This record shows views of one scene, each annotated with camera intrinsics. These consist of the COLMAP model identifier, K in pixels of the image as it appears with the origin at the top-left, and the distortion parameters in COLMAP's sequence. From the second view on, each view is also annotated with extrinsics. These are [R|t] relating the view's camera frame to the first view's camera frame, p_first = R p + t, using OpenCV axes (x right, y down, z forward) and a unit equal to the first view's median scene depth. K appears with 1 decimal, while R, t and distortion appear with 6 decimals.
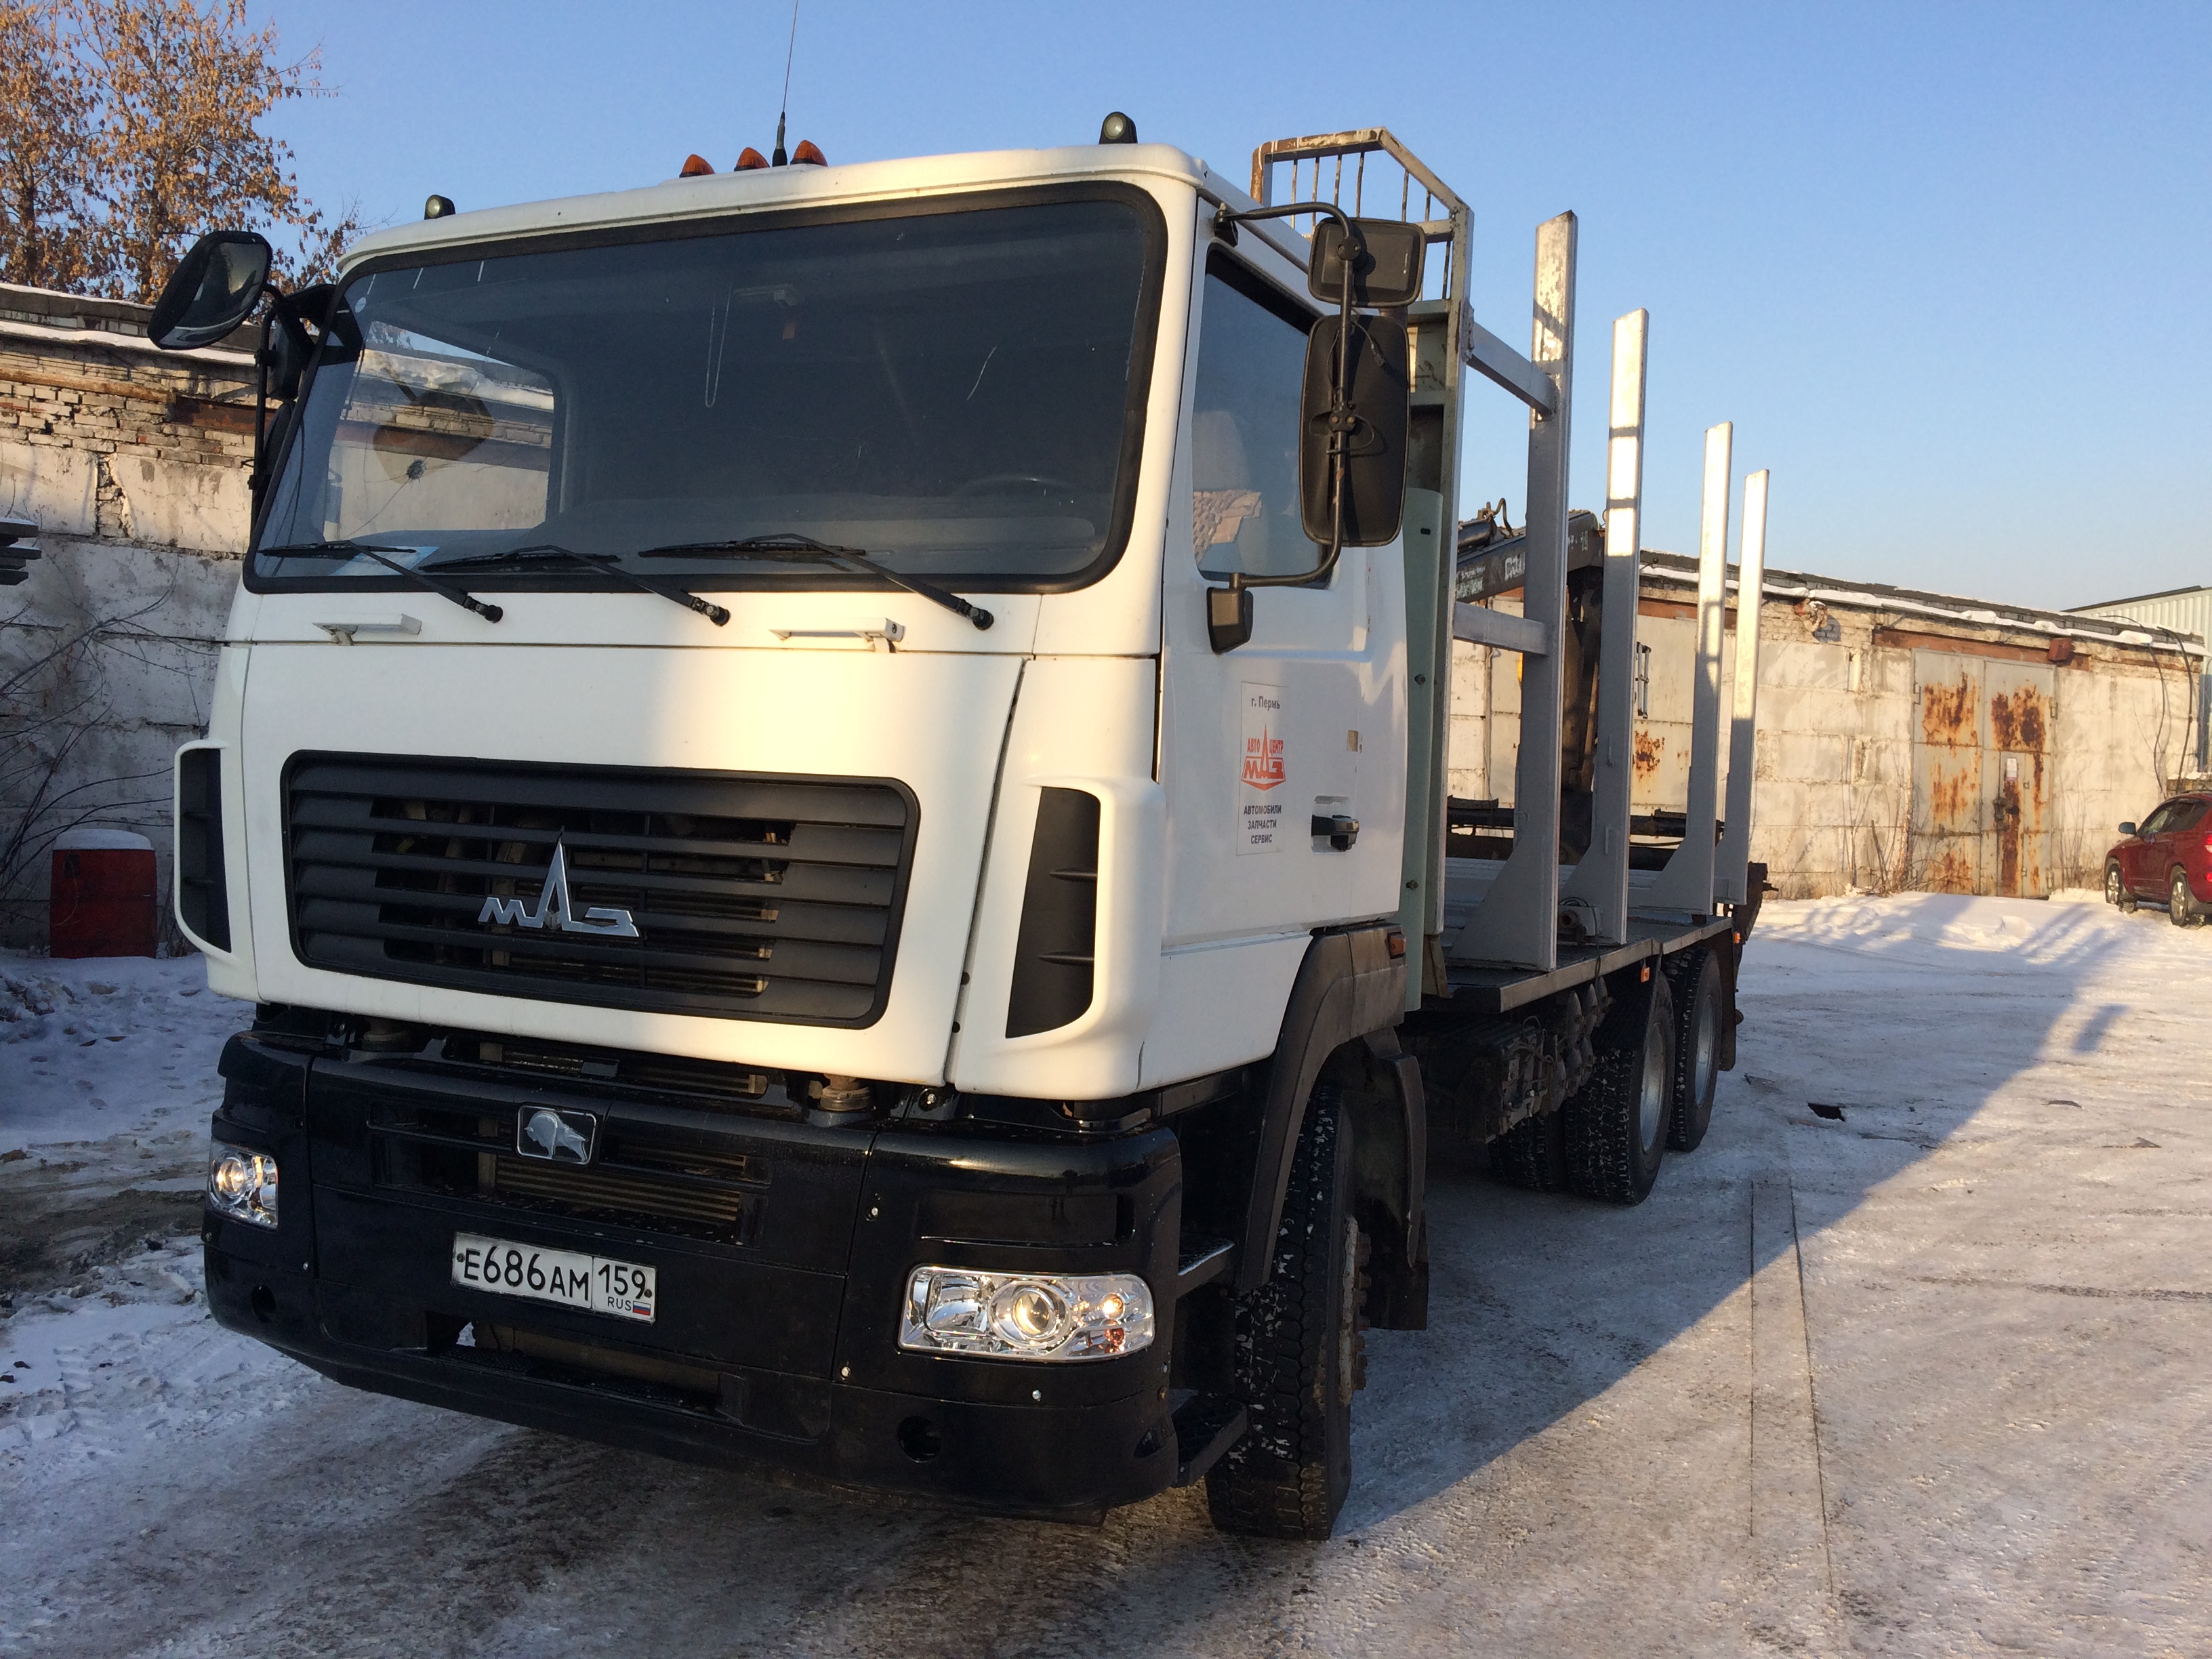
lens RADIAL K [[1885.0, 0, 1106.0], [0, 1885.0, 829.5], [0, 0, 1]] dist [0.092246, -0.107789]
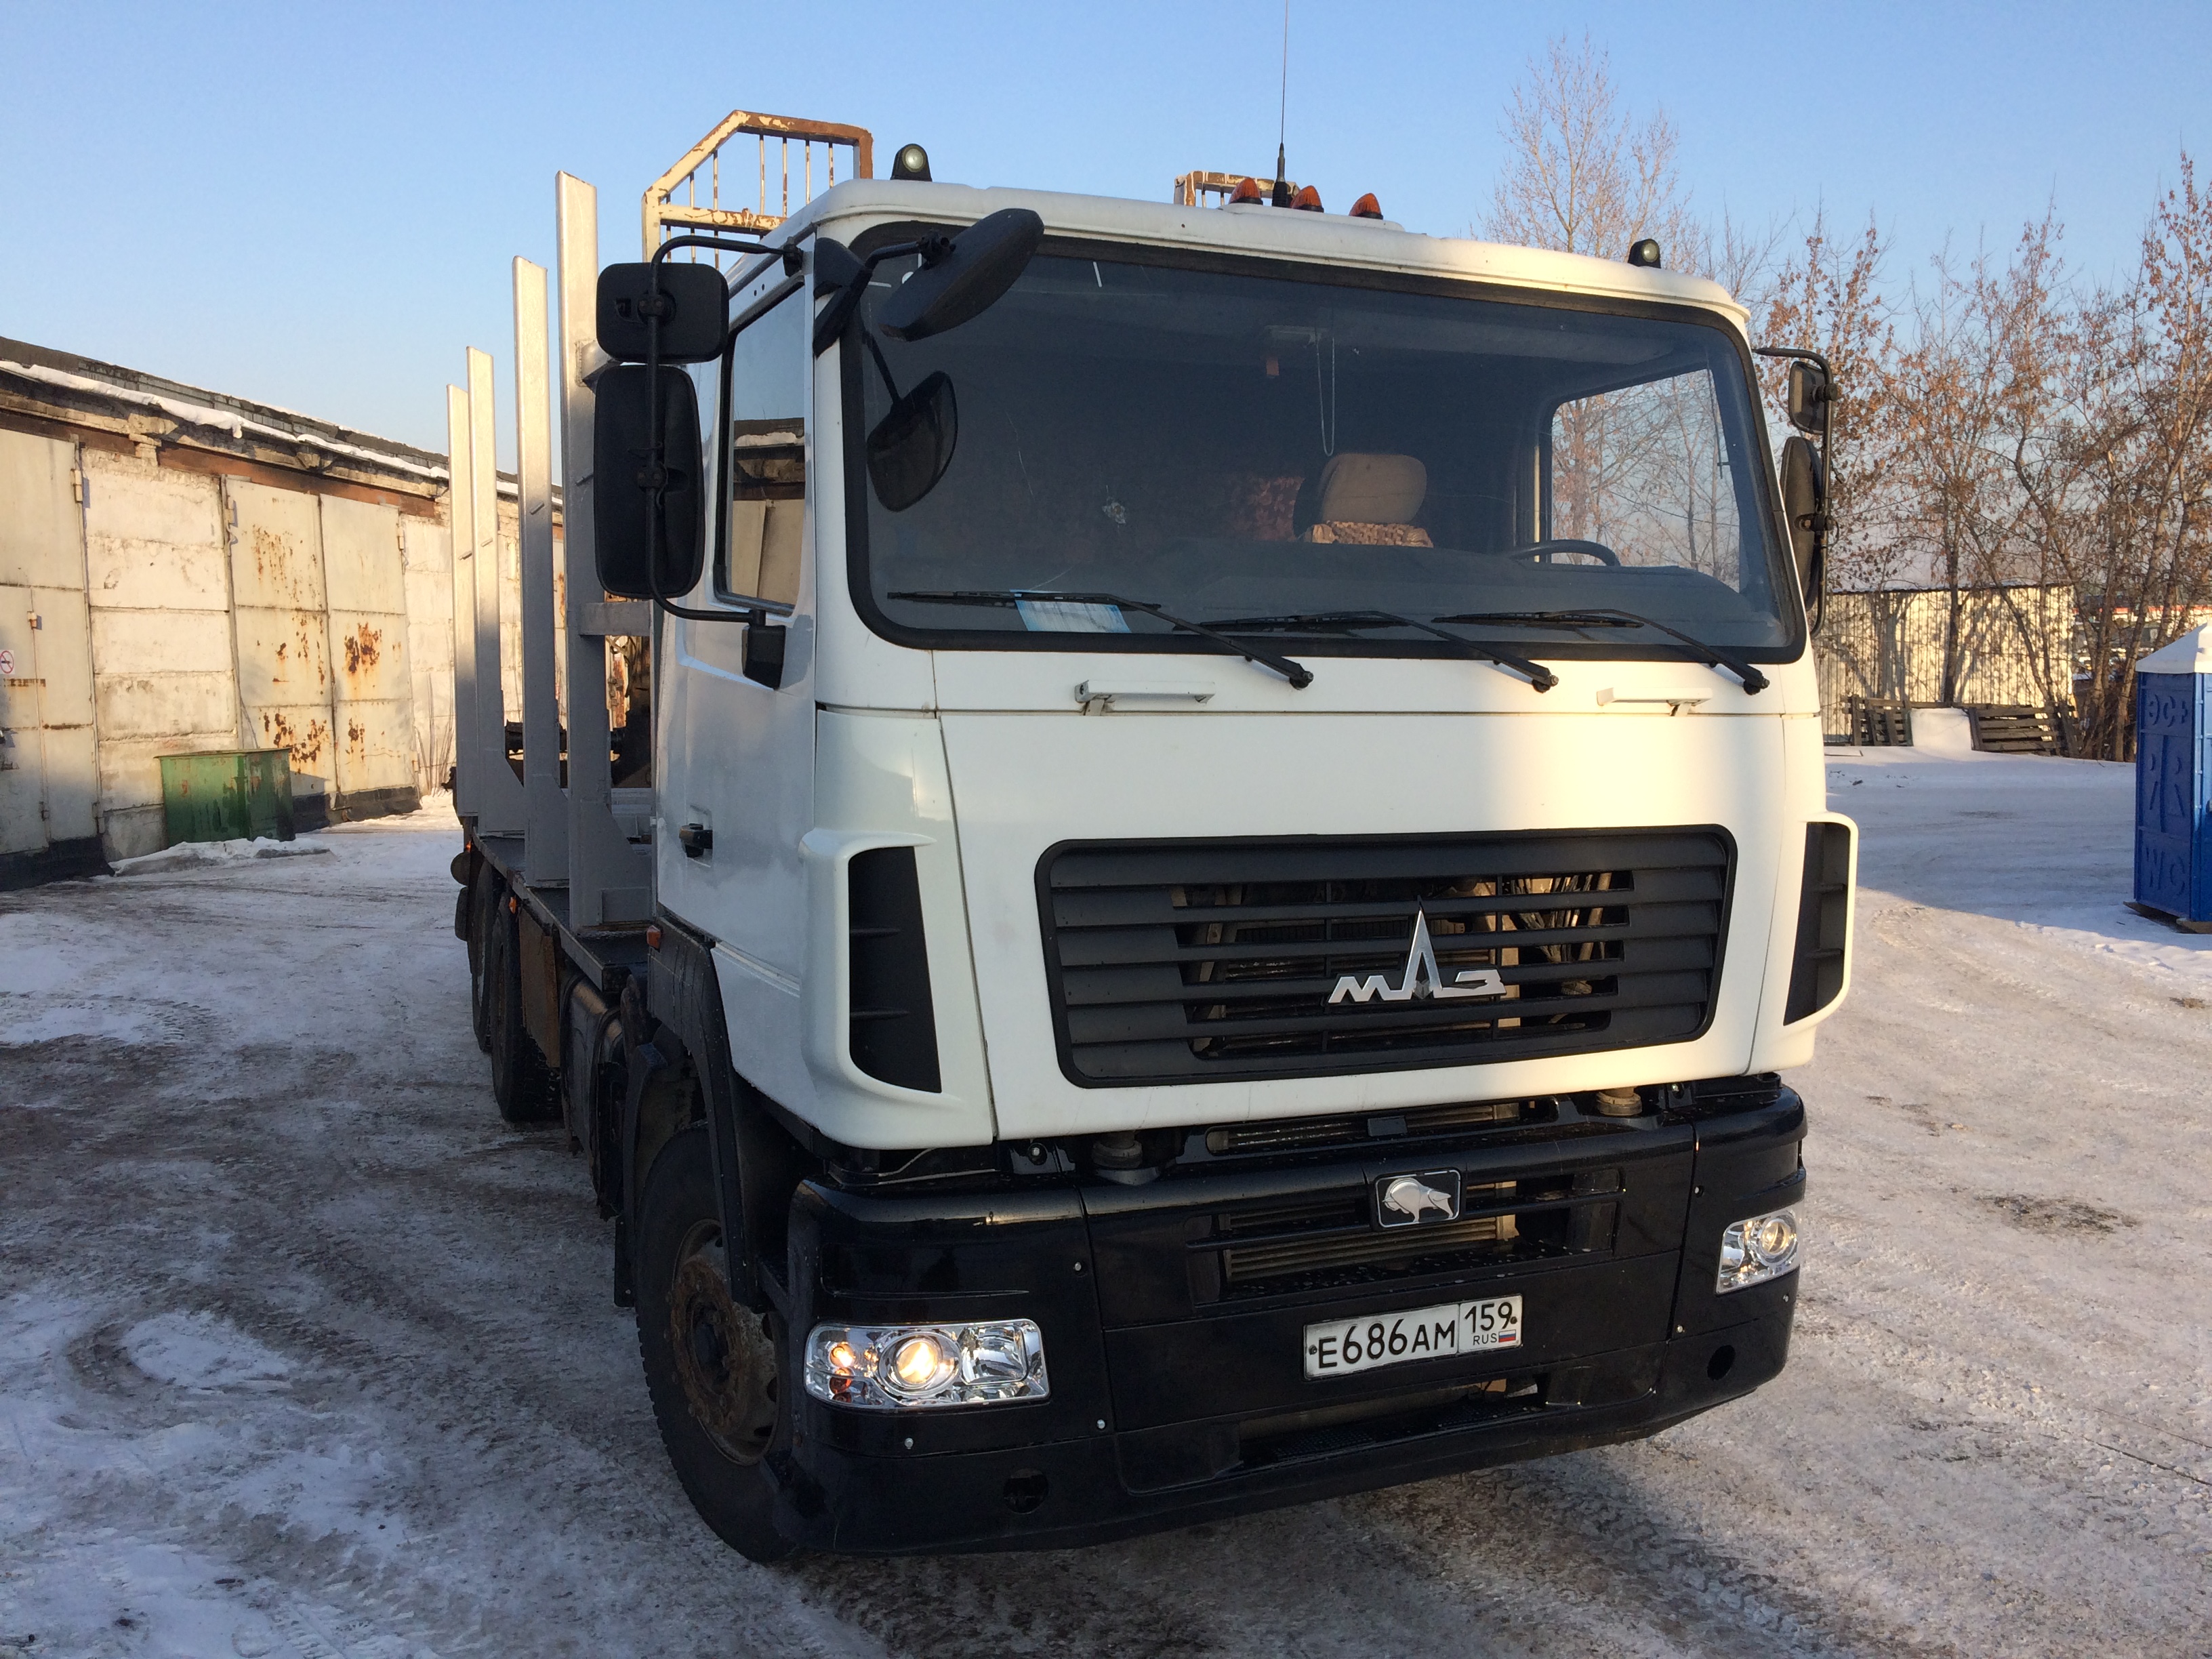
lens RADIAL K [[1892.8, 0, 1106.0], [0, 1892.8, 829.5], [0, 0, 1]] dist [0.102799, -0.137021]
pose [[0.642889, -0.096393, 0.759870, -1.054615], [0.037454, 0.994819, 0.094509, -0.126179], [-0.765043, -0.032299, 0.643169, 0.441491]]
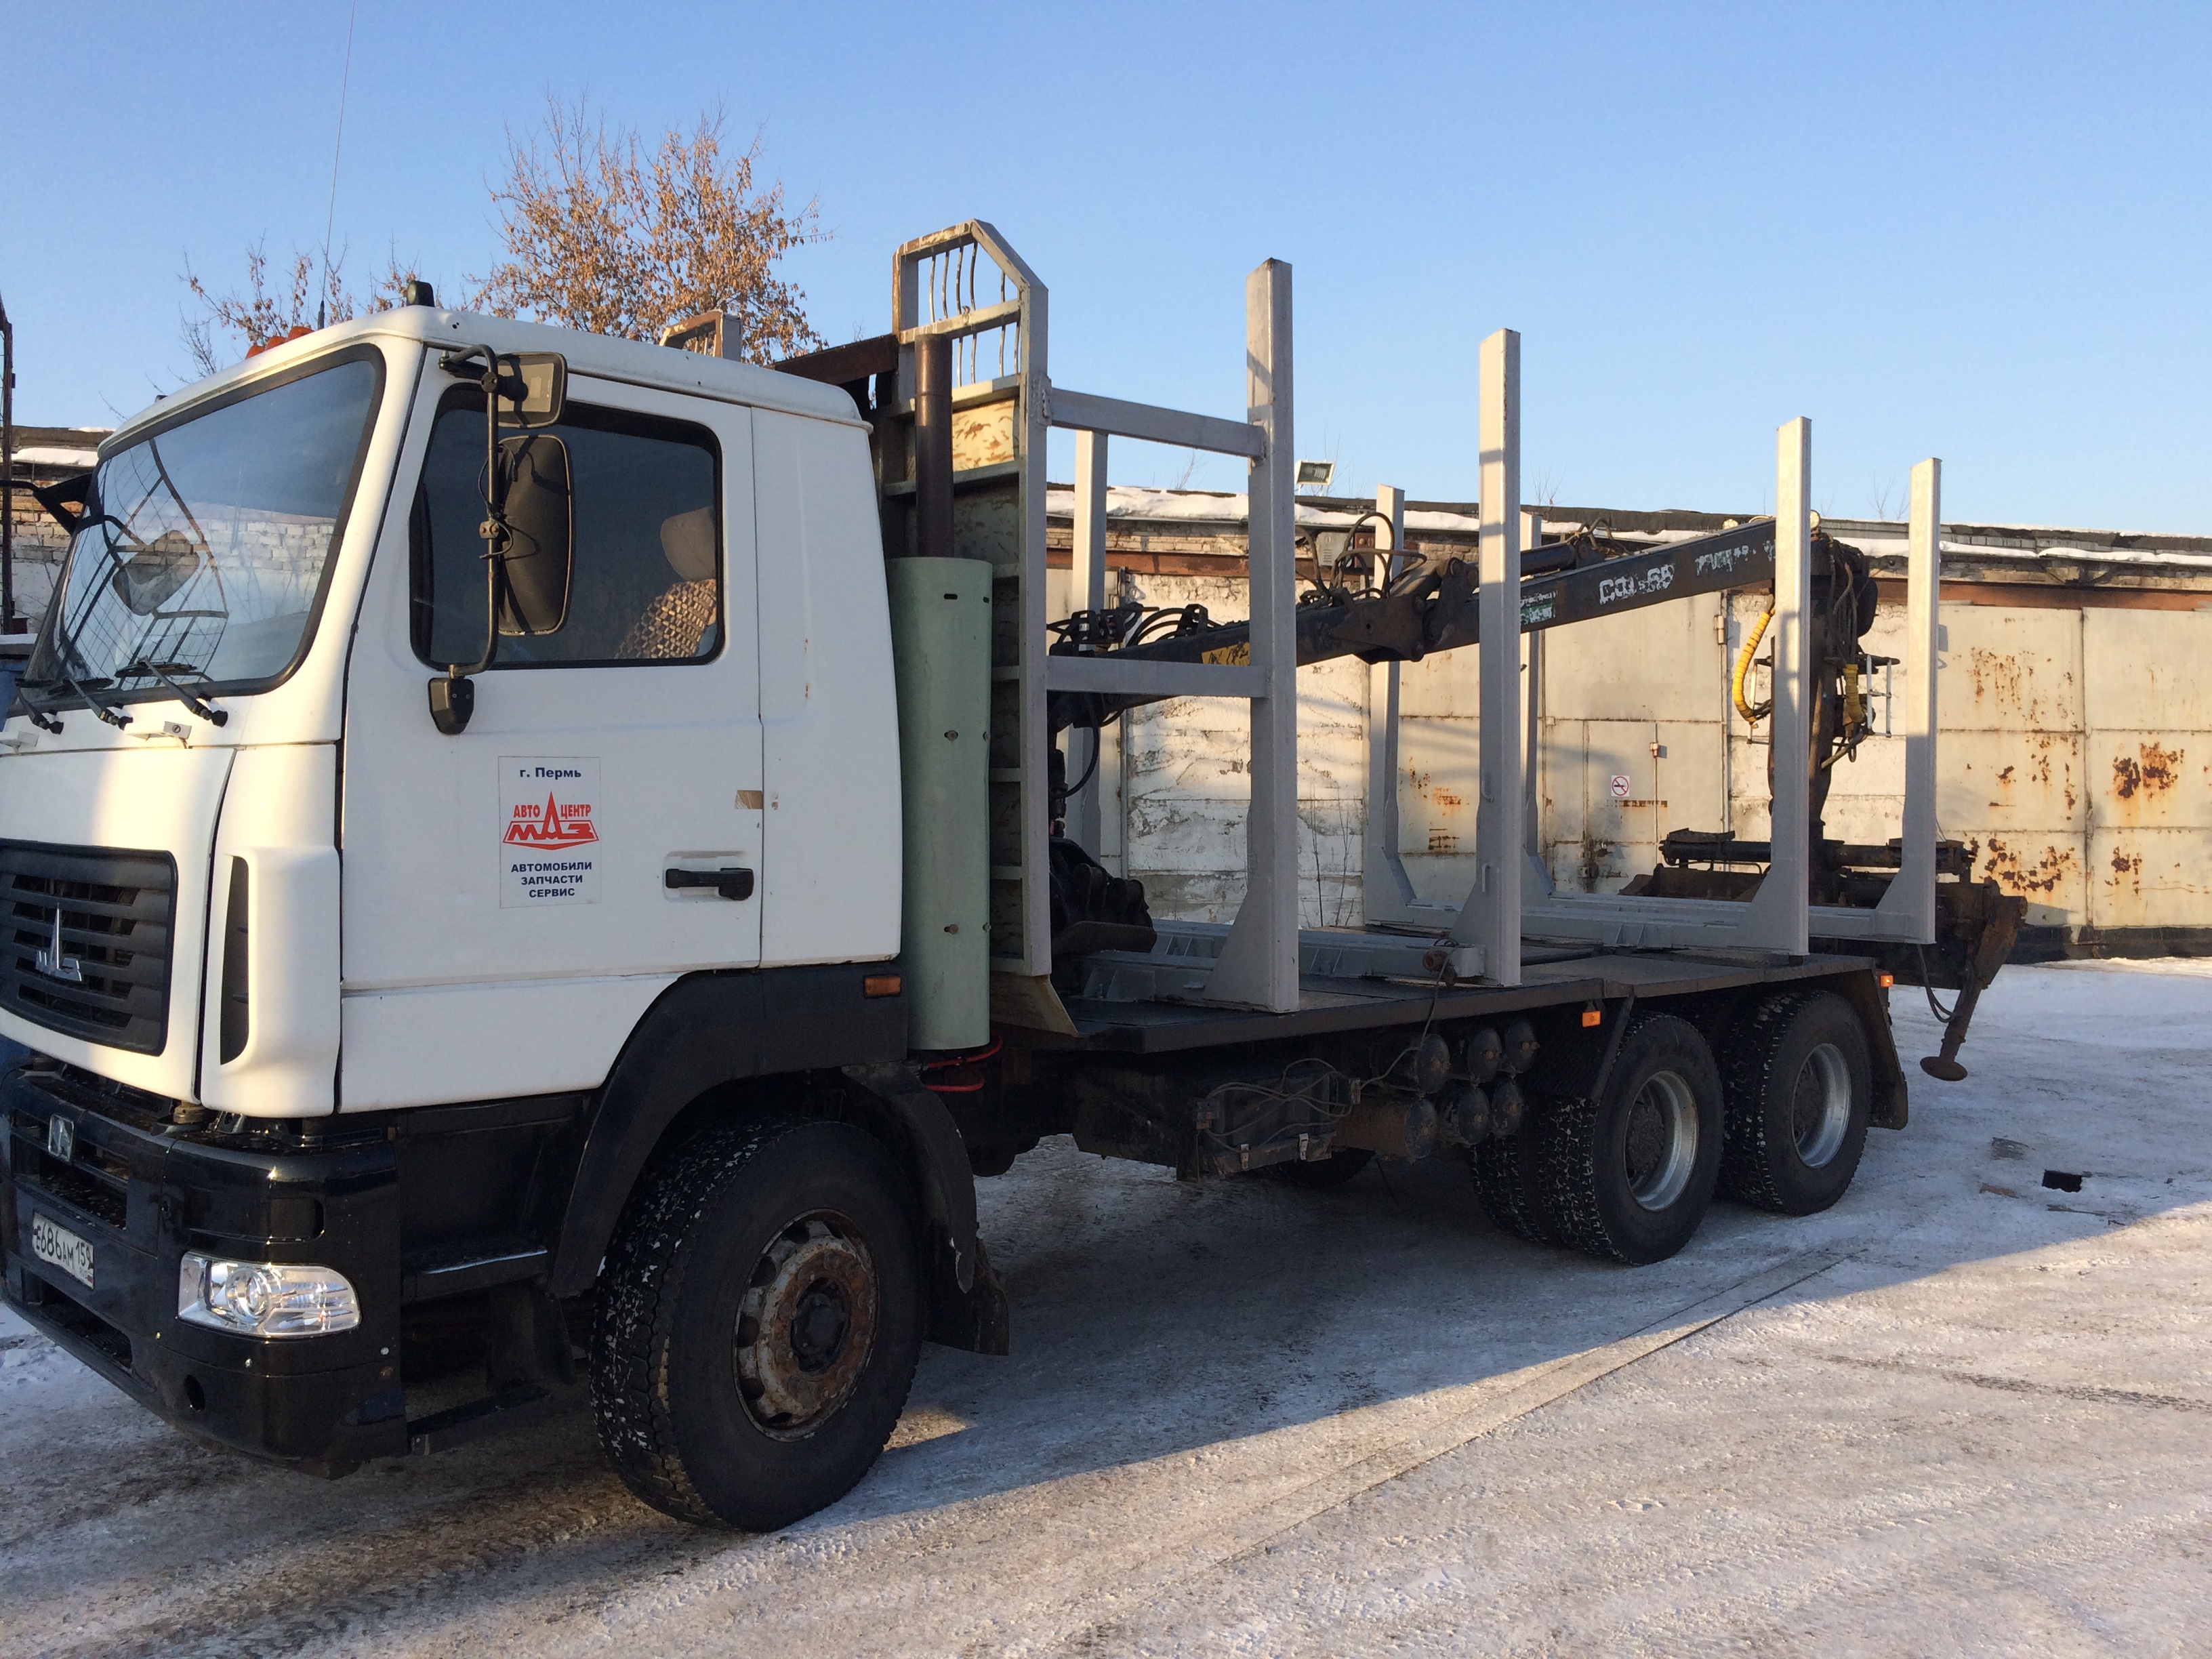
lens RADIAL K [[1892.8, 0, 1106.0], [0, 1892.8, 829.5], [0, 0, 1]] dist [0.102799, -0.137021]
pose [[0.932865, -0.029165, -0.359043, 0.758687], [0.020993, 0.999425, -0.026639, 0.004118], [0.359613, 0.017313, 0.932941, 0.045376]]
